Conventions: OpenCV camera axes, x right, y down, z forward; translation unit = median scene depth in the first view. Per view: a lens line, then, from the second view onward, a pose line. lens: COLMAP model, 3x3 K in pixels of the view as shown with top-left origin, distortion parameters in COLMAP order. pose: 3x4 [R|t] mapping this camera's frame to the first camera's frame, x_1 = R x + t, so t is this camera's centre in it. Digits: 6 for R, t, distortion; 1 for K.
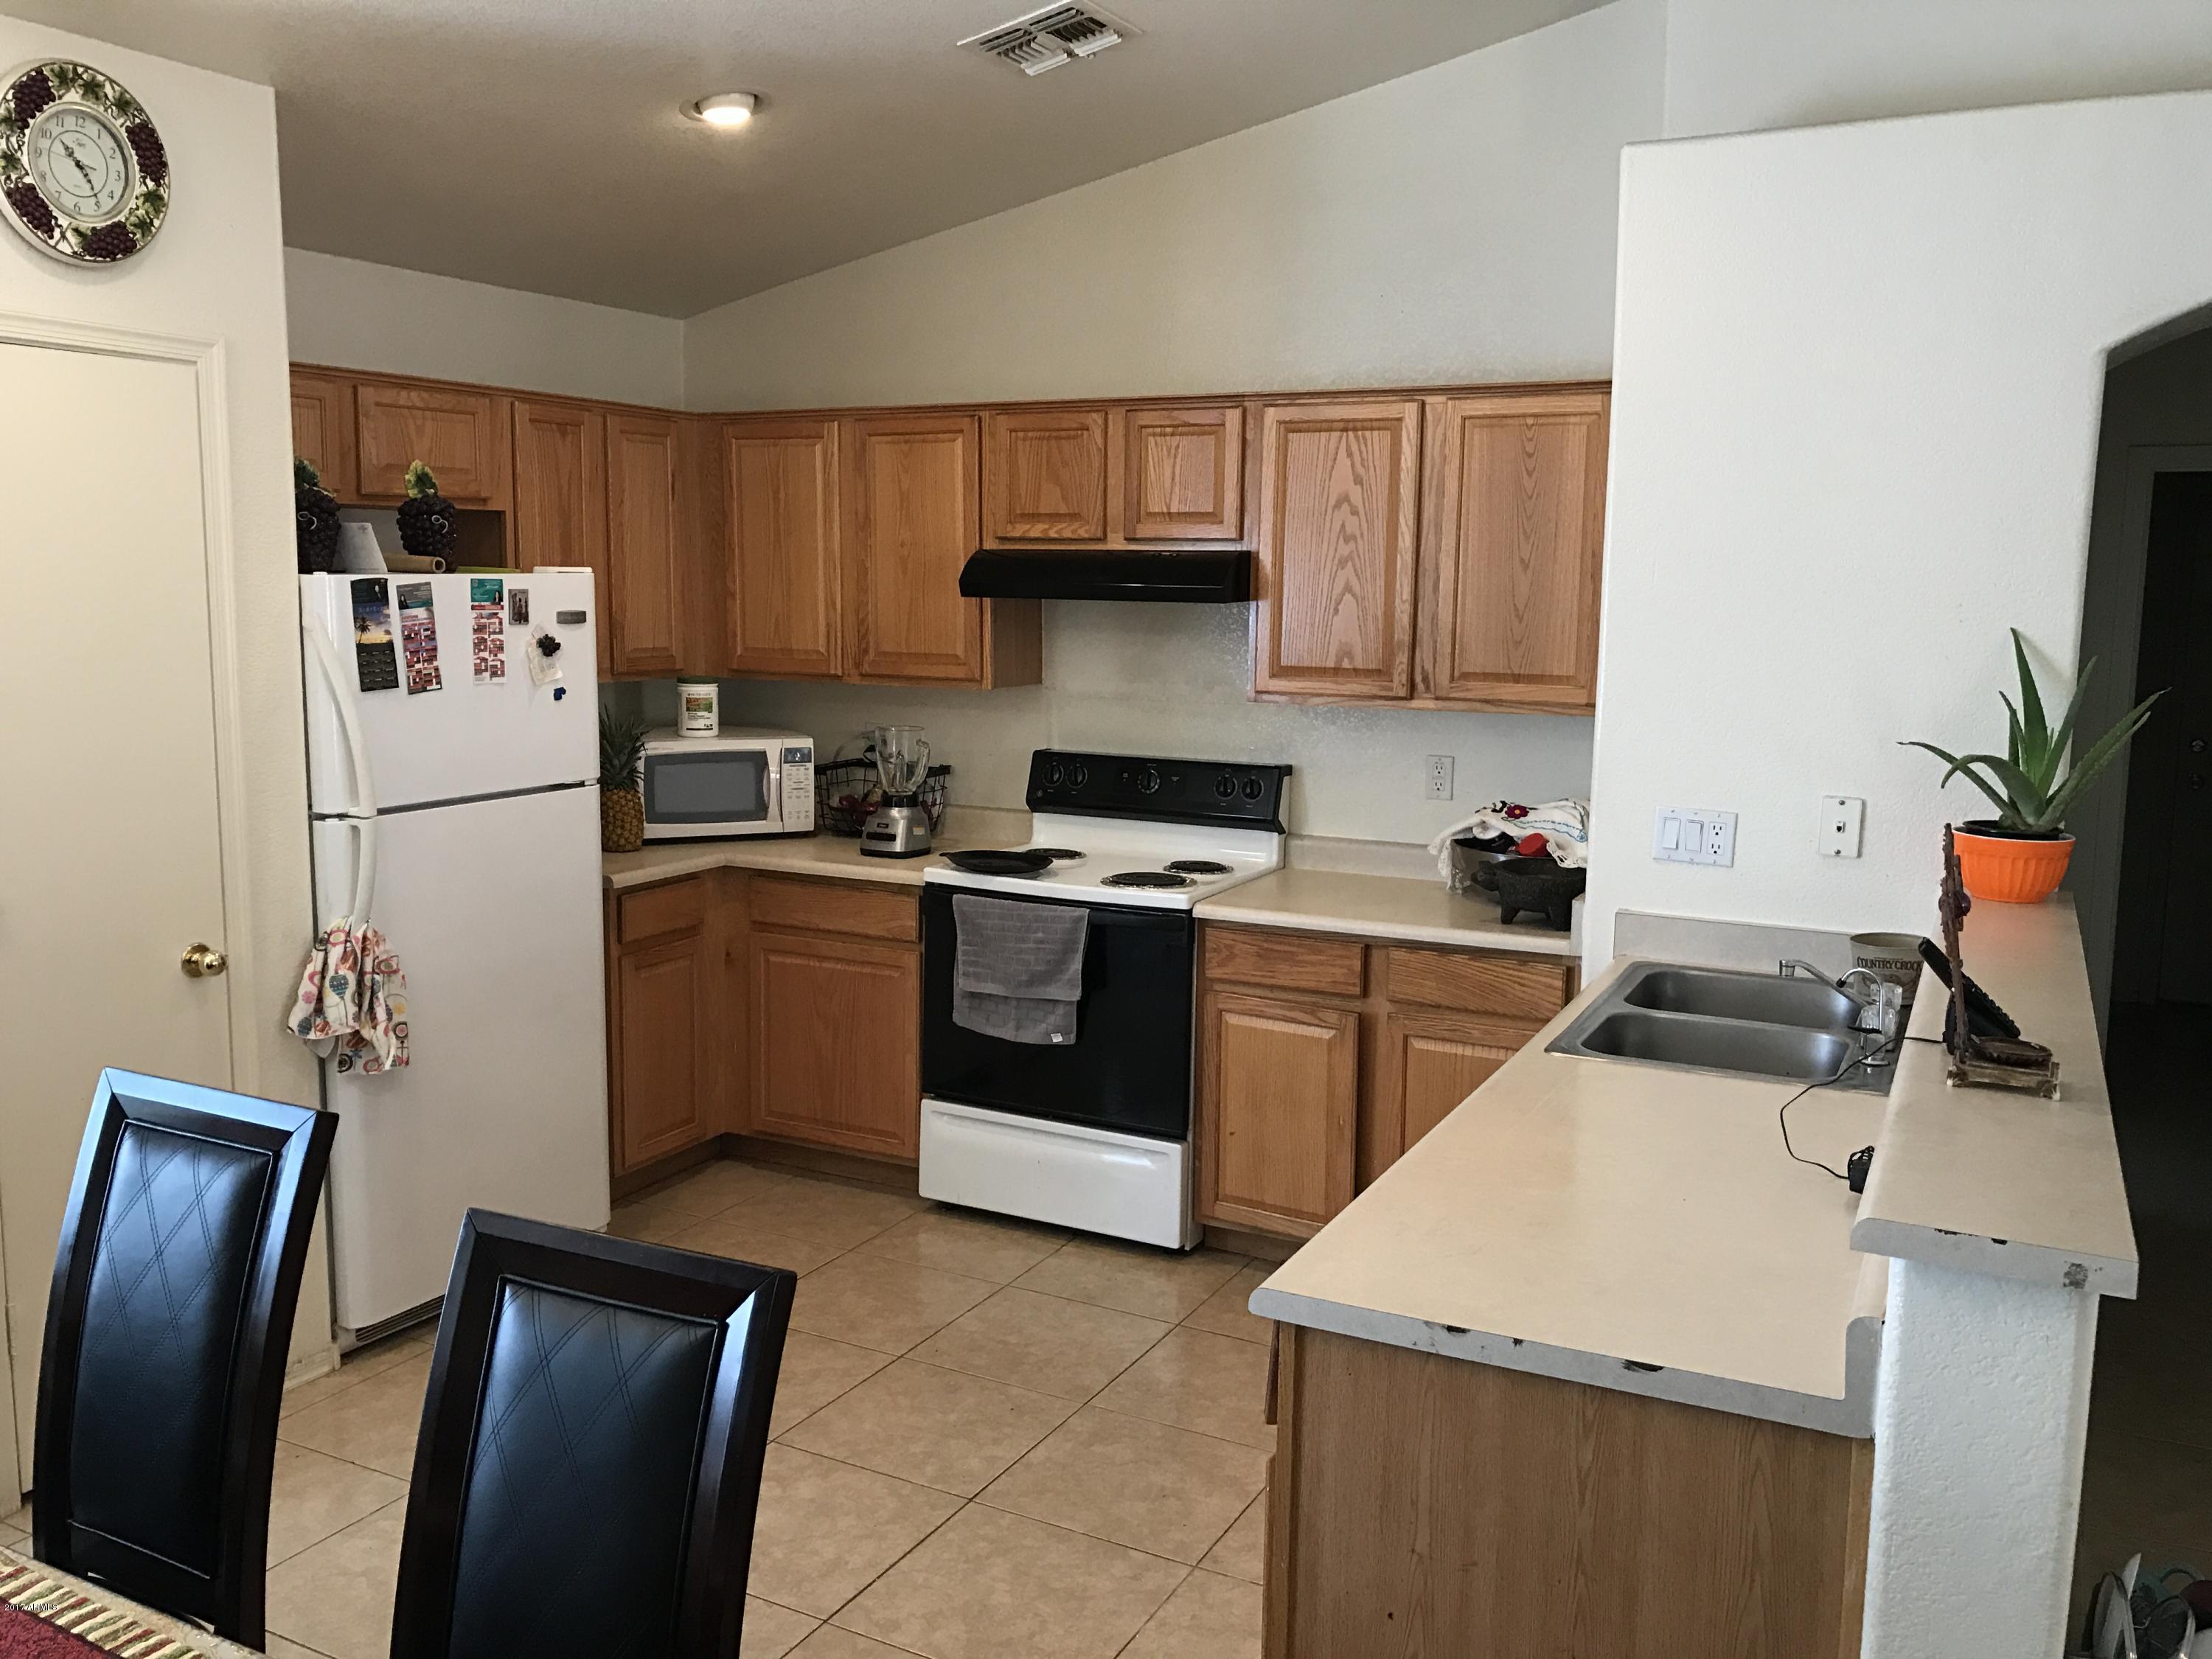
lens RADIAL K [[1812.9, 0, 1073.1], [0, 1812.9, 808.6], [0, 0, 1]] dist [0.053224, -0.080101]
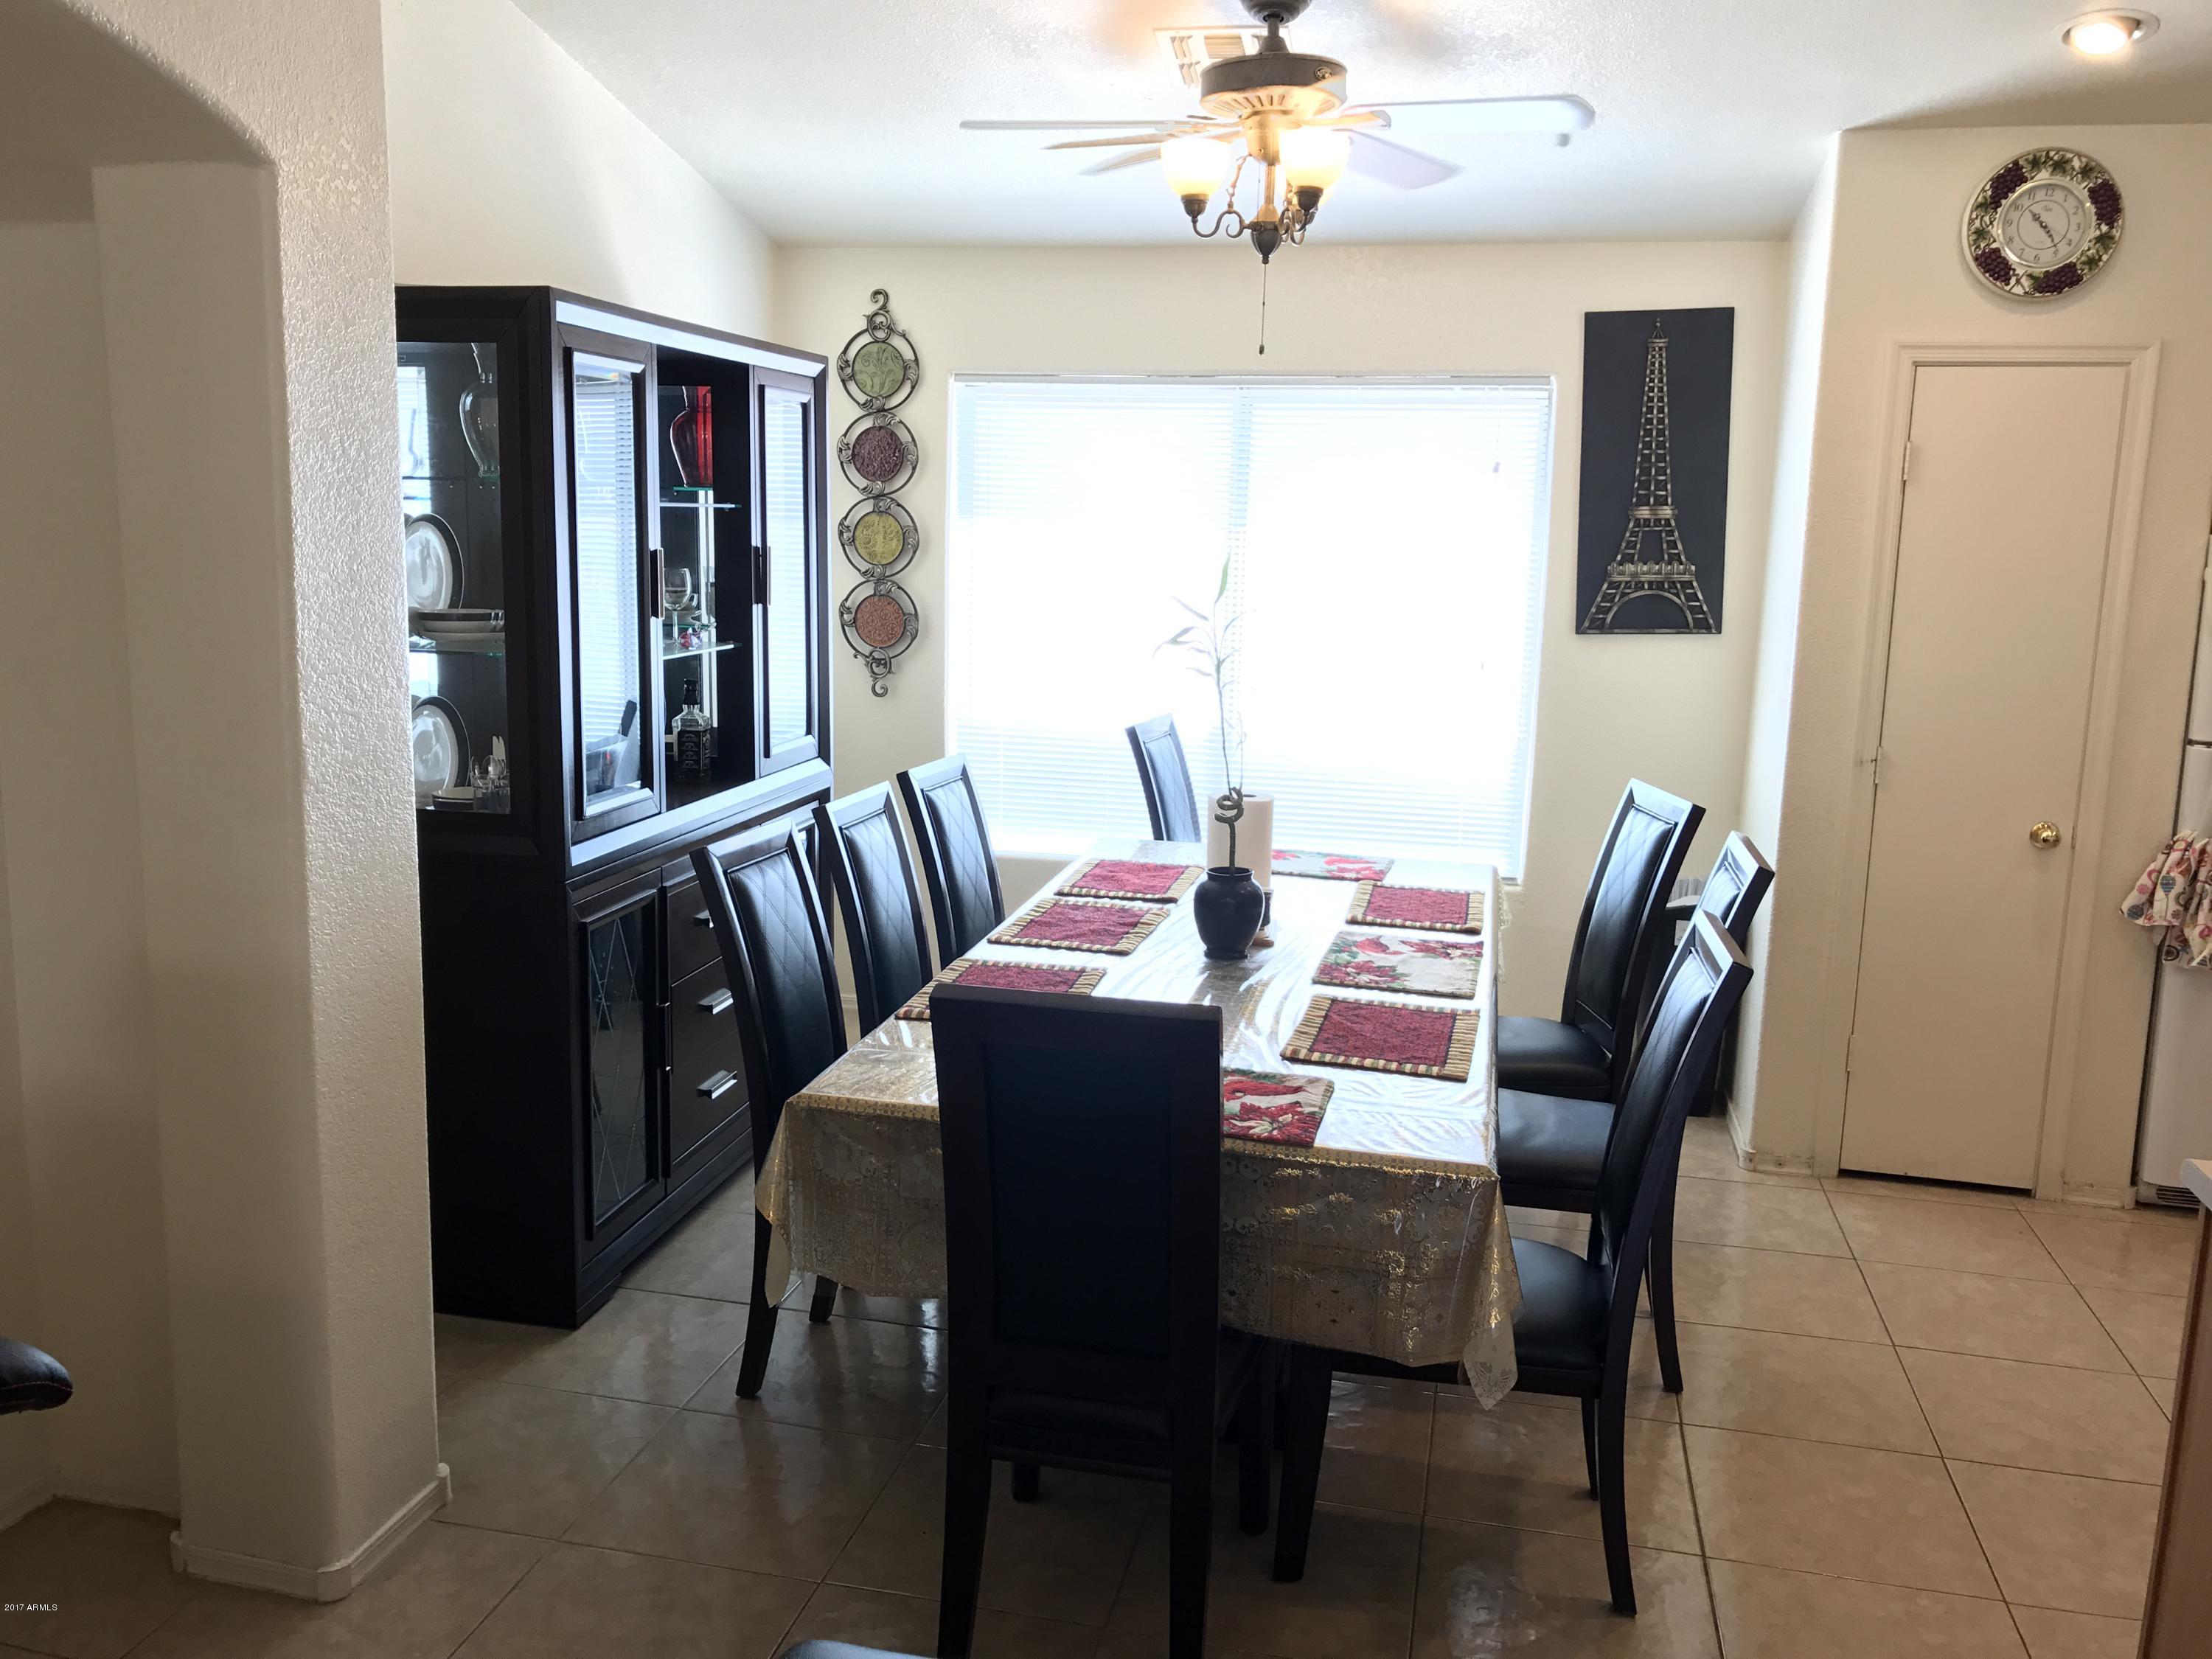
lens RADIAL K [[1812.9, 0, 1092.5], [0, 1812.9, 831.6], [0, 0, 1]] dist [0.053224, -0.080101]
pose [[0.256432, 0.164487, -0.952464, 0.530352], [-0.144640, 0.980848, 0.130447, 0.009325], [0.955679, 0.104313, 0.275312, 0.006300]]
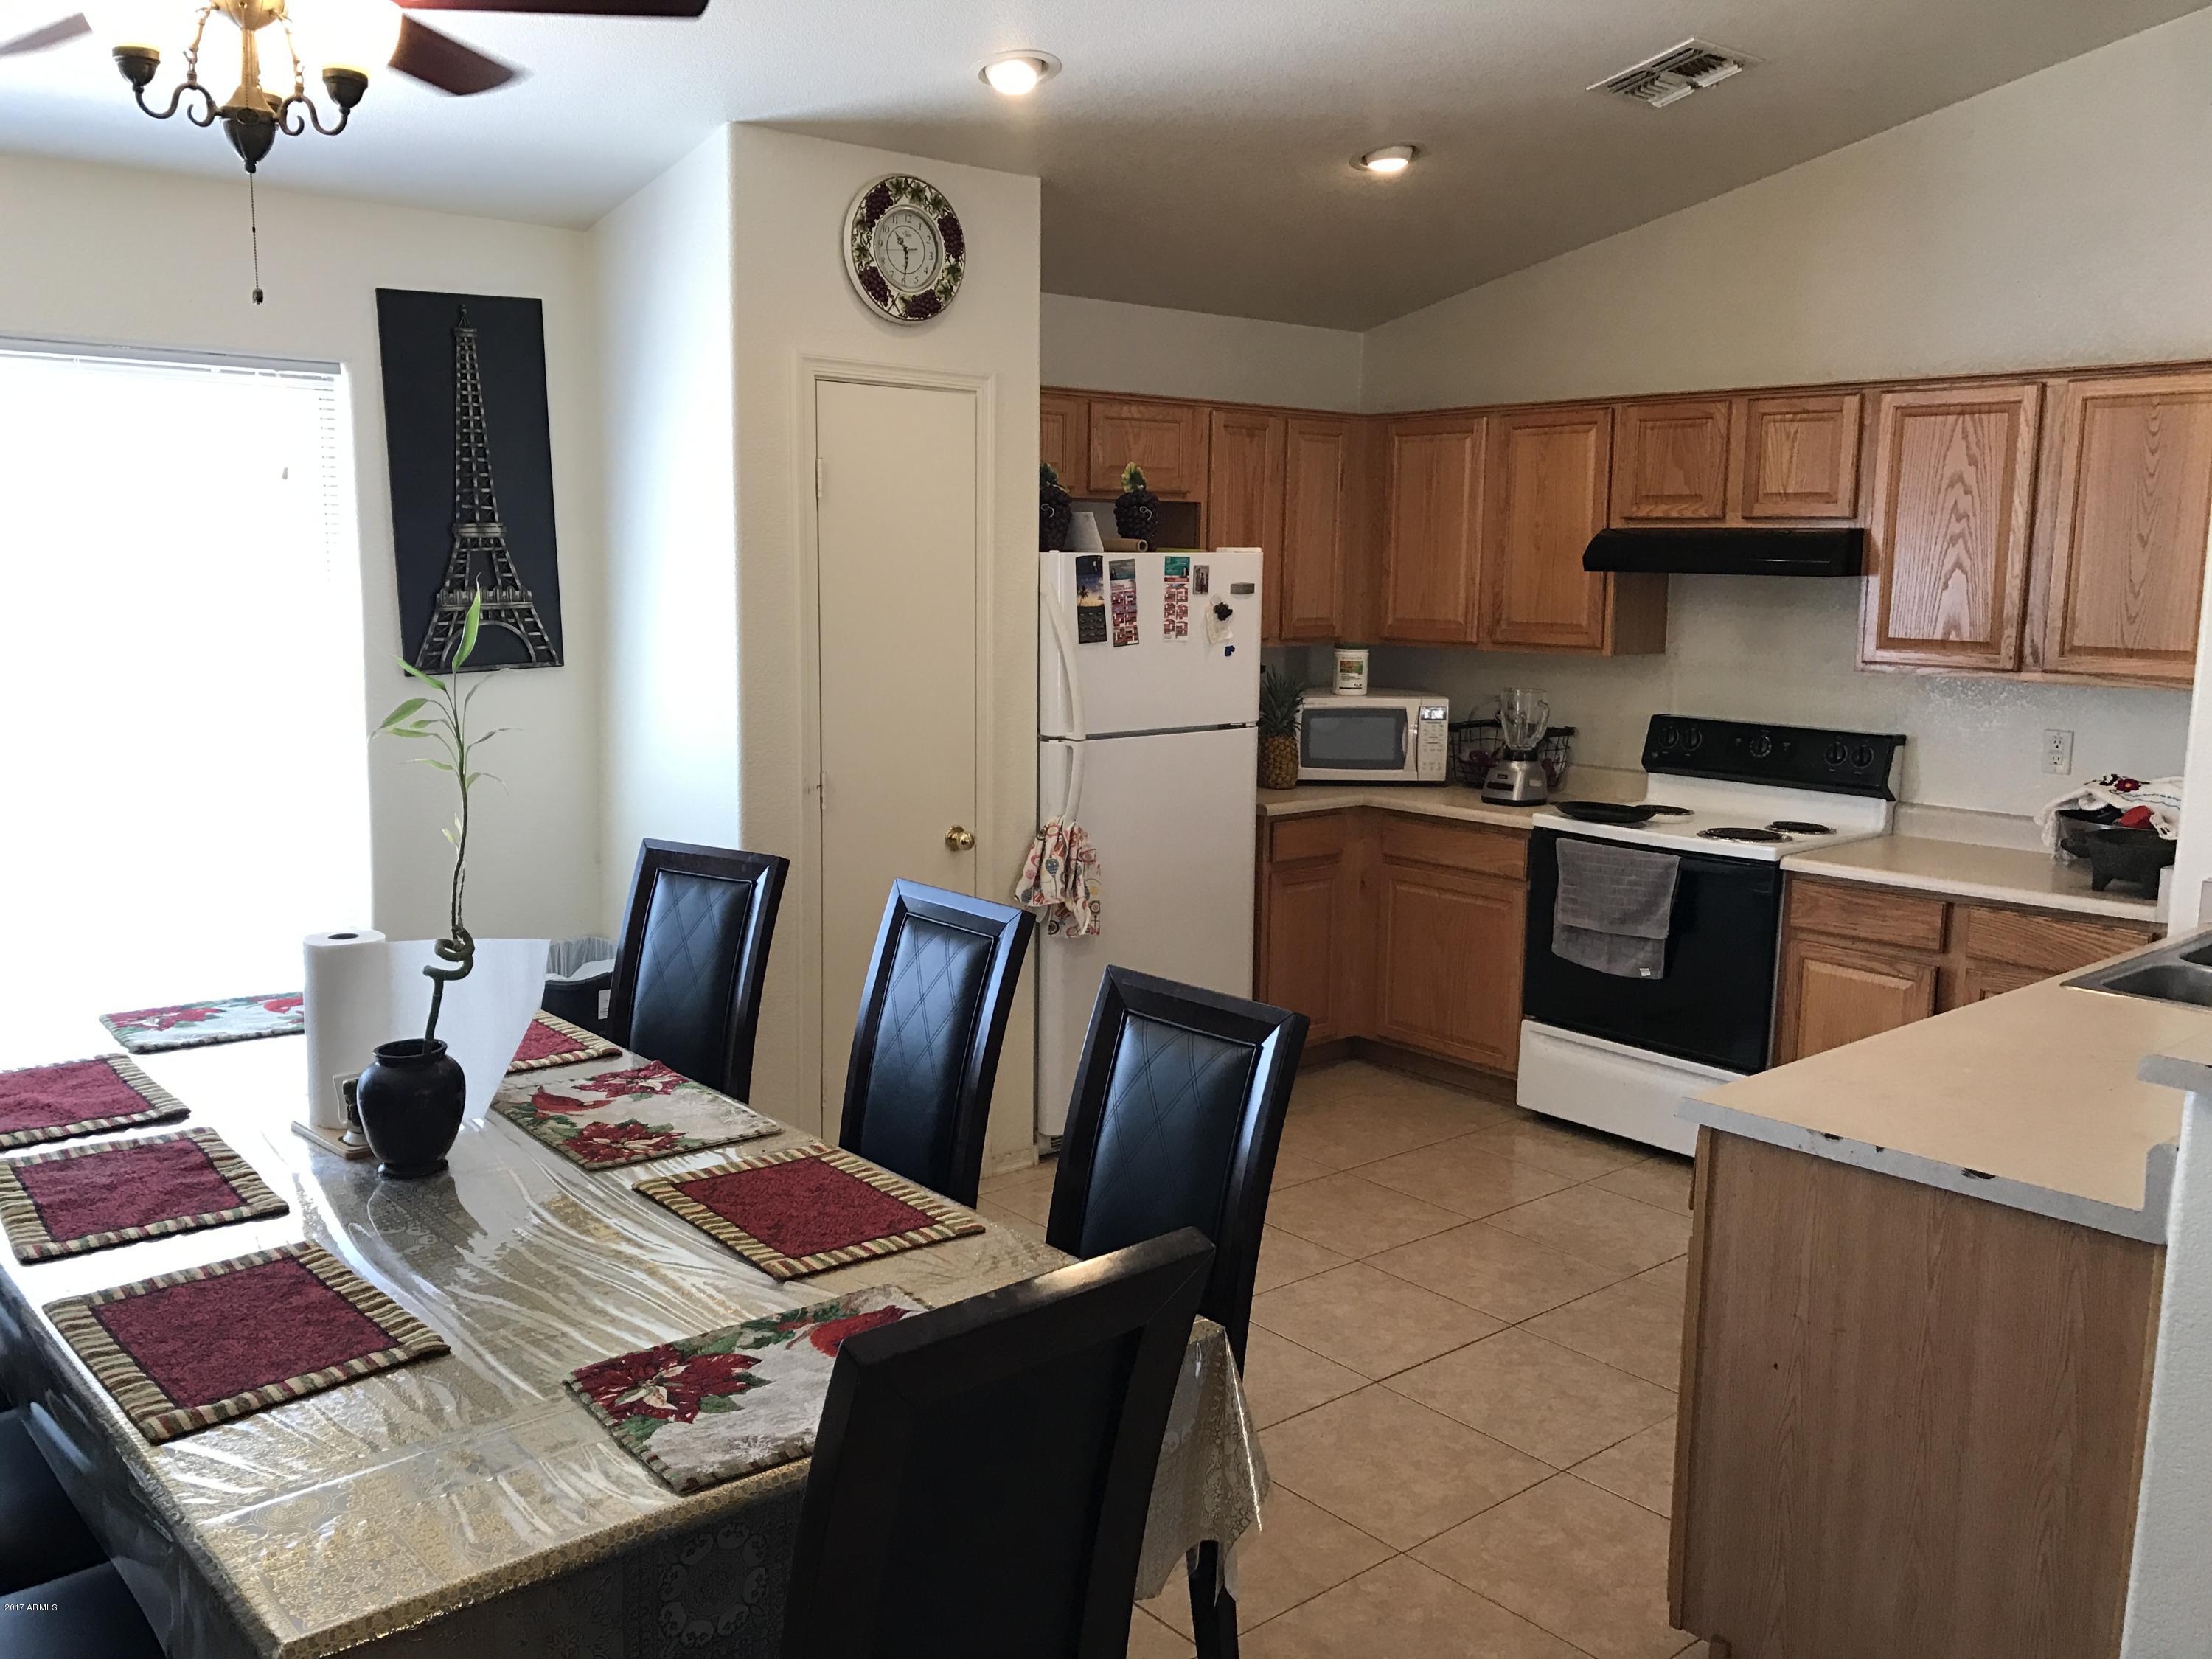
lens RADIAL K [[1812.9, 0, 1081.7], [0, 1812.9, 841.4], [0, 0, 1]] dist [0.053224, -0.080101]
pose [[0.926560, 0.059882, -0.371351, 0.097084], [-0.051651, 0.998150, 0.032081, 0.034964], [0.372585, -0.010545, 0.927938, -0.193098]]
